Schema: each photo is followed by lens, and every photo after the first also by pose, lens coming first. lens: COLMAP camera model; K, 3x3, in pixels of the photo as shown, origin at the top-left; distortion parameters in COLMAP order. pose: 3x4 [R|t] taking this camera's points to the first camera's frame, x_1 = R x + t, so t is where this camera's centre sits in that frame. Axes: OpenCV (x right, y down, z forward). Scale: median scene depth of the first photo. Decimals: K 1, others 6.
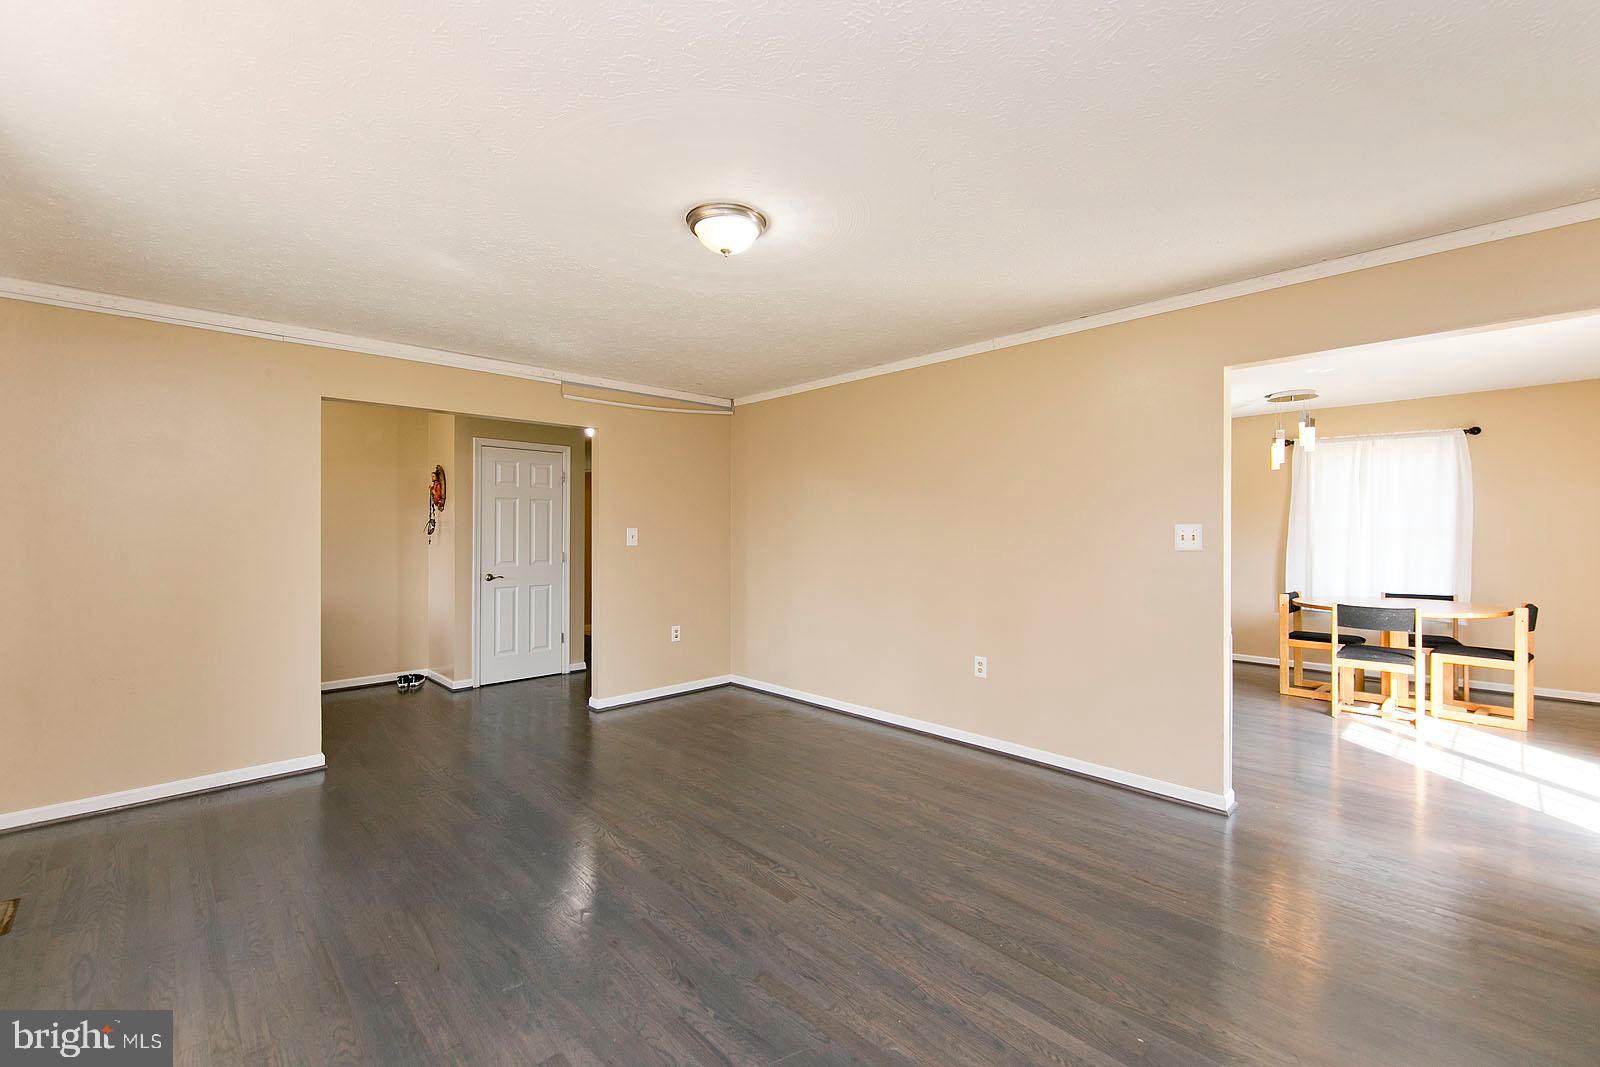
lens RADIAL K [[668.3, 0, 795.6], [0, 668.3, 544.1], [0, 0, 1]] dist [0.011925, -0.005964]
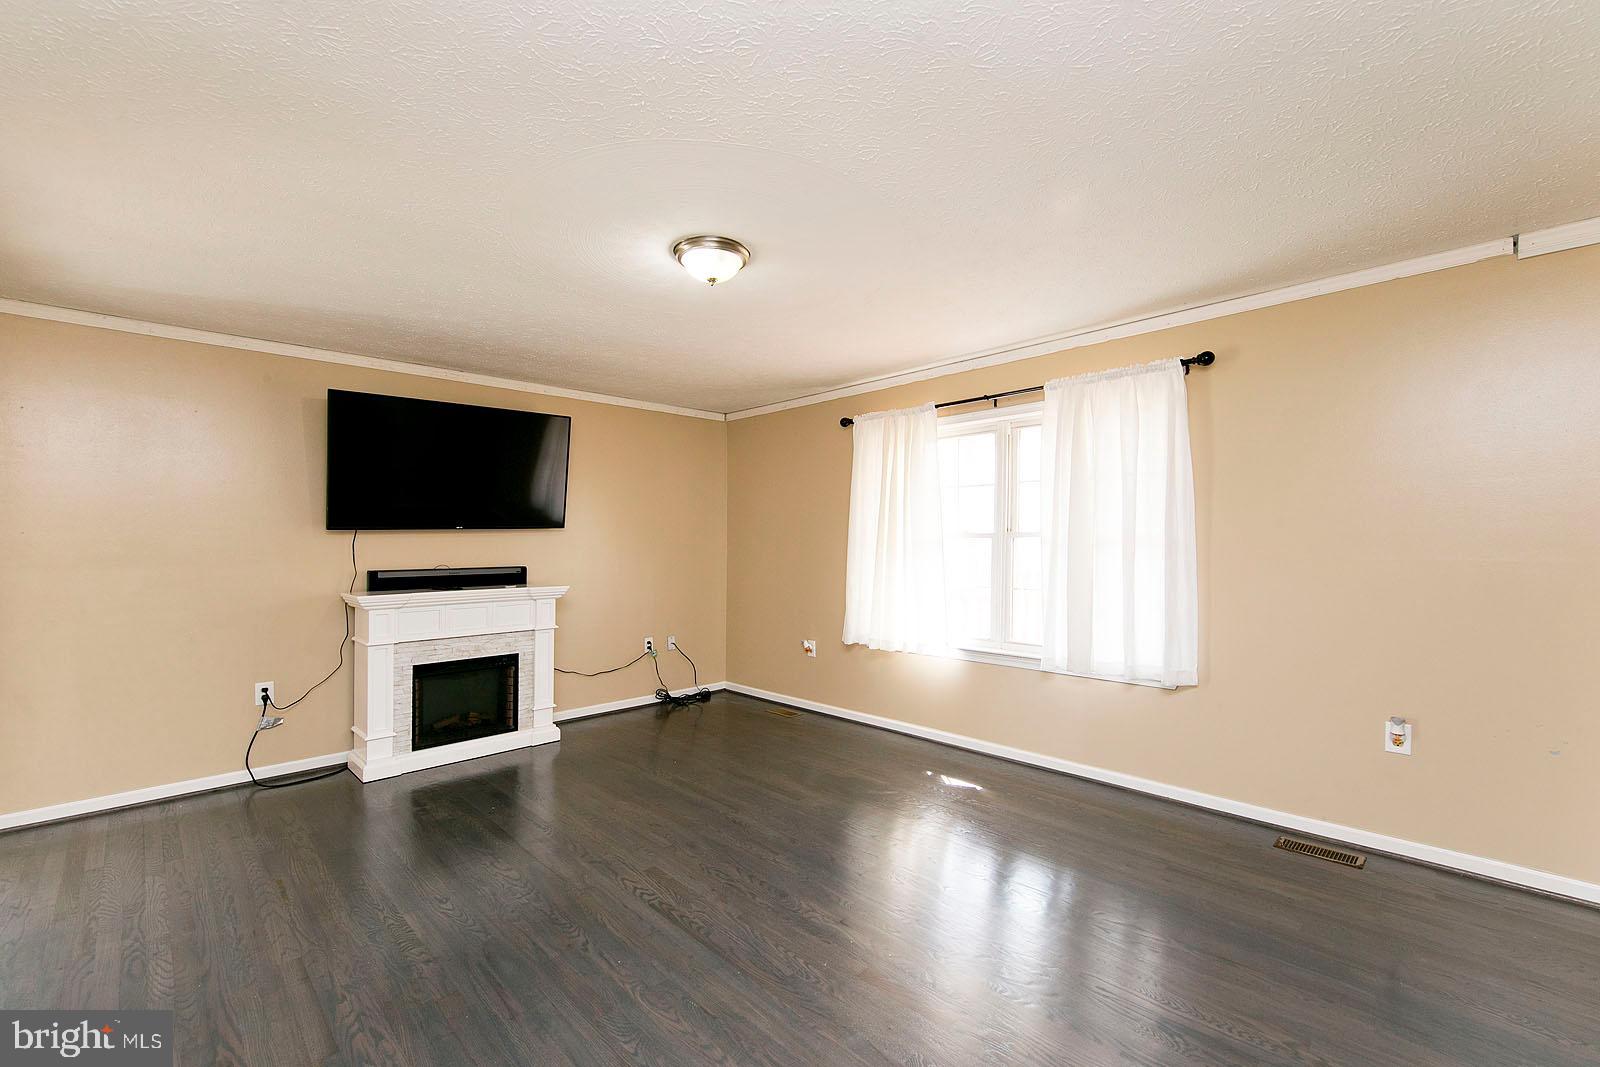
lens RADIAL K [[668.3, 0, 808.0], [0, 668.3, 545.0], [0, 0, 1]] dist [0.011925, -0.005964]
pose [[-0.999964, 0.007866, -0.003108, -0.201124], [0.007781, 0.999620, 0.026447, -0.034355], [0.003315, 0.026422, -0.999645, 1.565812]]
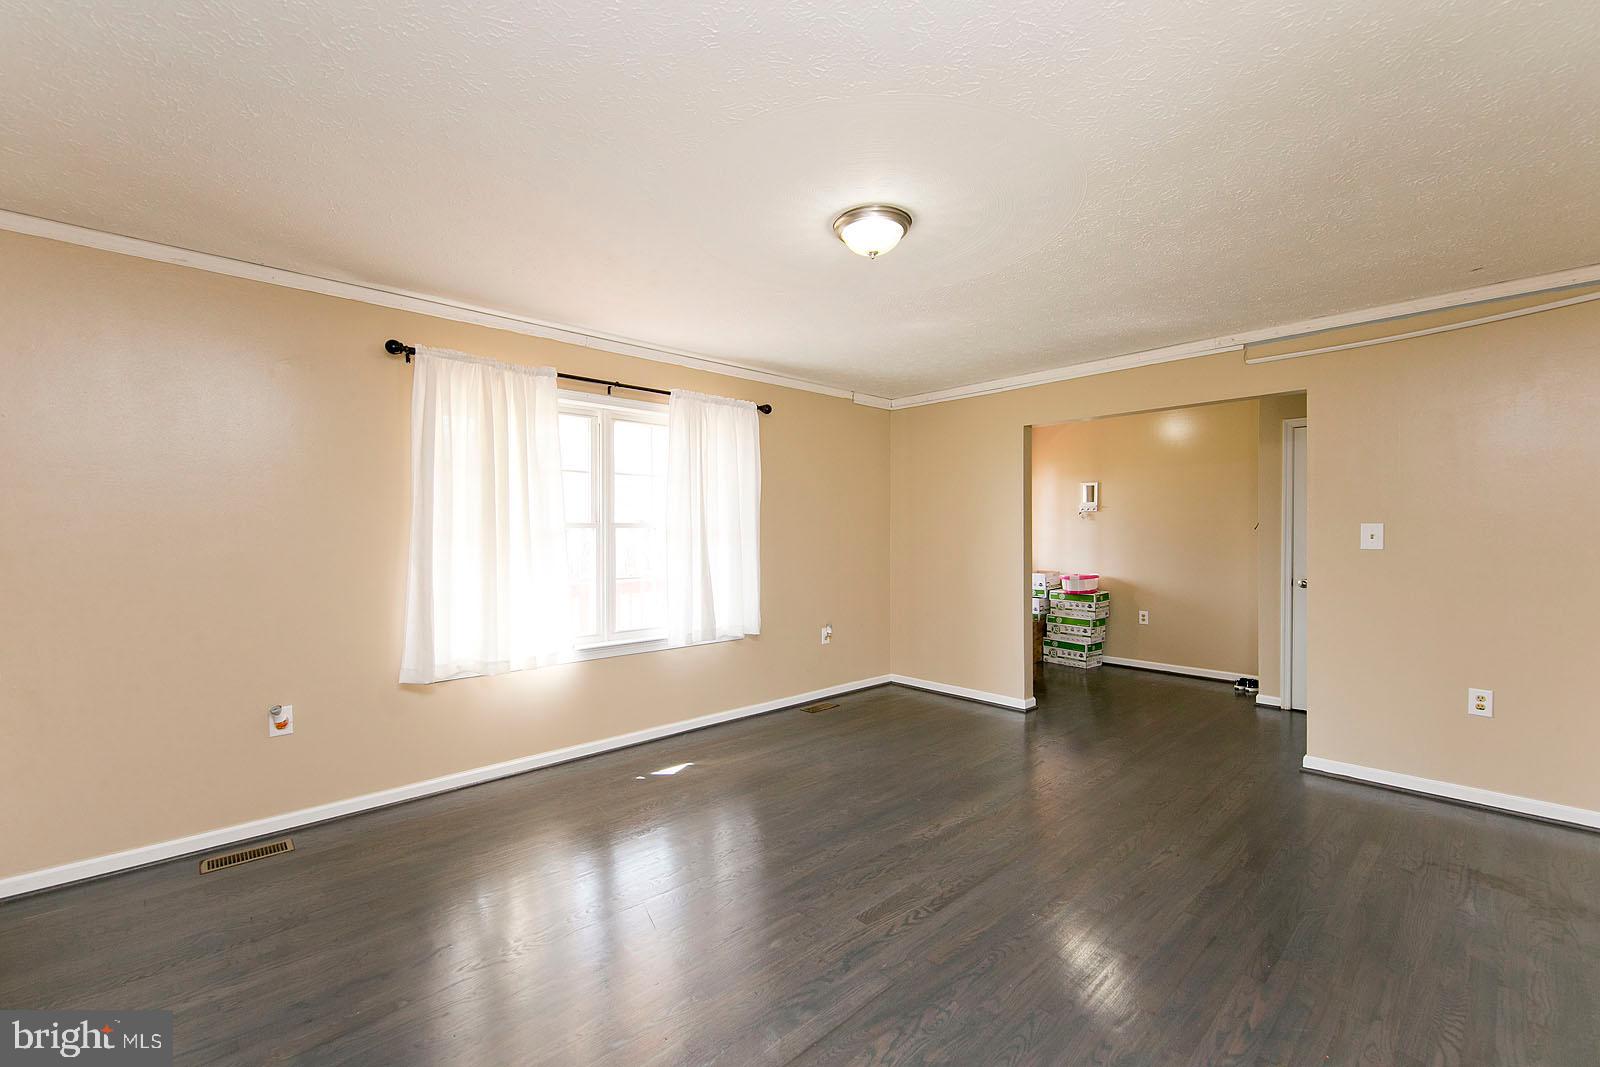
lens RADIAL K [[668.3, 0, 813.3], [0, 668.3, 554.3], [0, 0, 1]] dist [0.011925, -0.005964]
pose [[-0.014514, 0.031305, -0.999404, 0.679380], [-0.015176, 0.999388, 0.031525, -0.008961], [0.999779, 0.015625, -0.014030, 0.693113]]
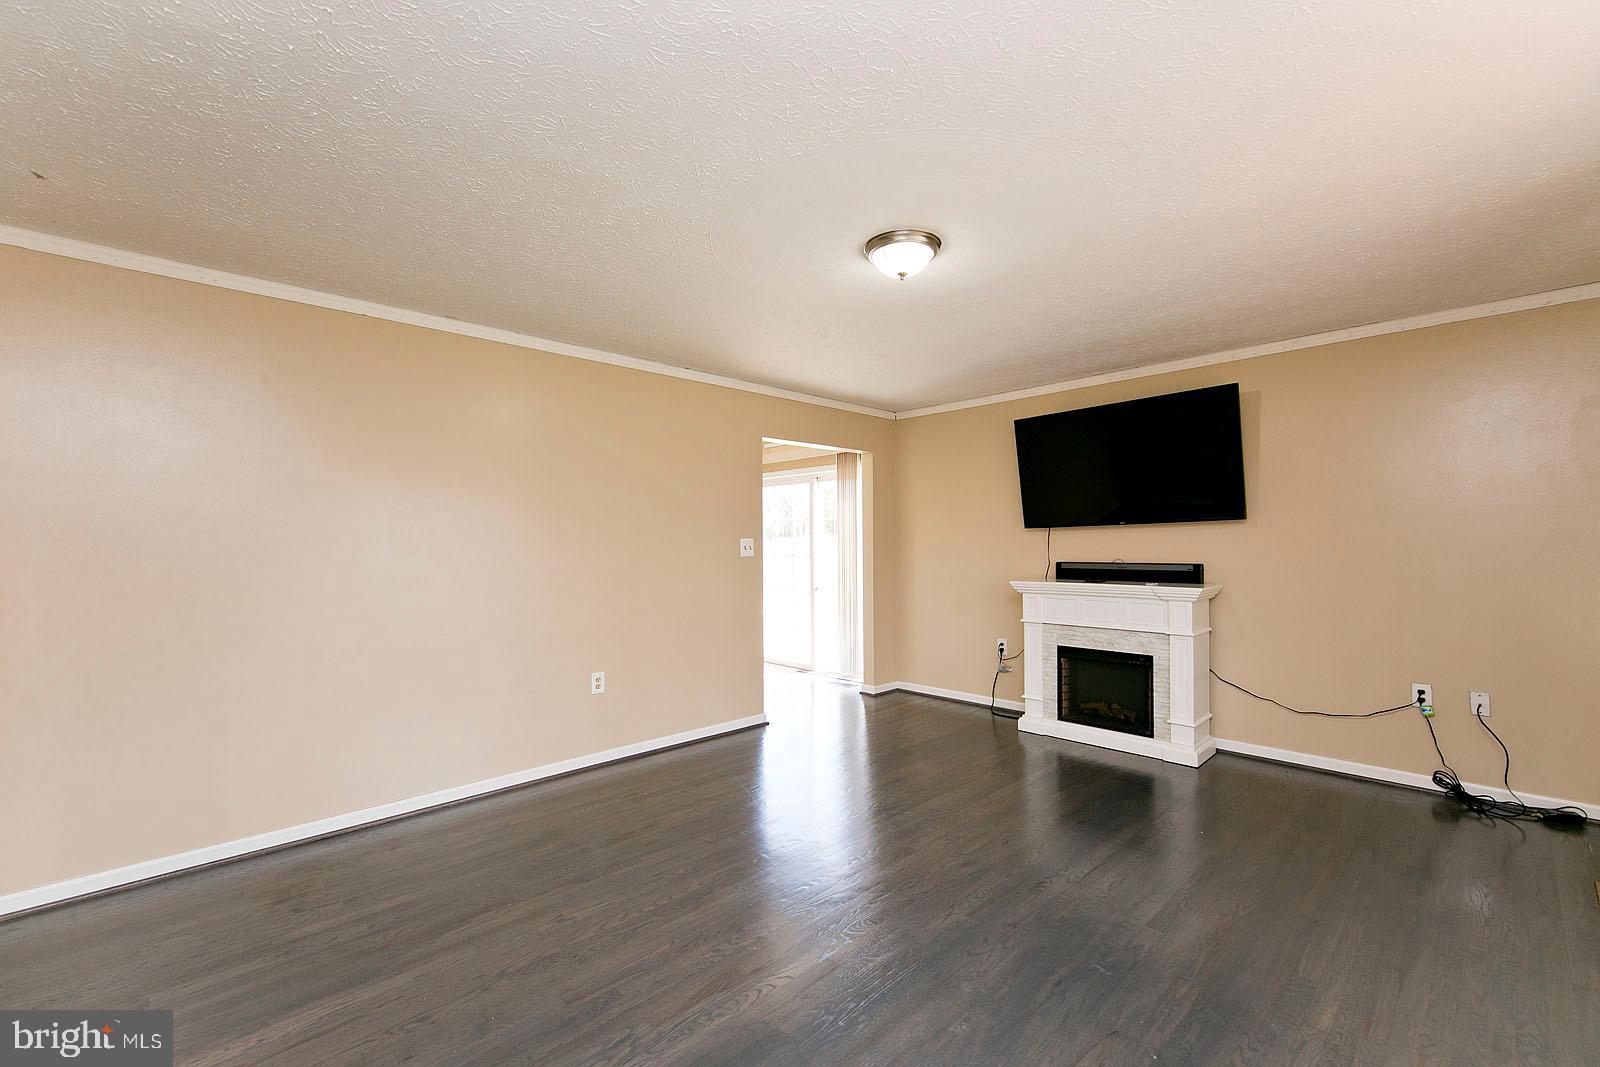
lens RADIAL K [[668.3, 0, 802.5], [0, 668.3, 539.5], [0, 0, 1]] dist [0.011925, -0.005964]
pose [[-0.000977, 0.007826, 0.999969, -0.889177], [0.028921, 0.999551, -0.007794, -0.013283], [-0.999581, 0.028913, -0.001203, 0.870942]]
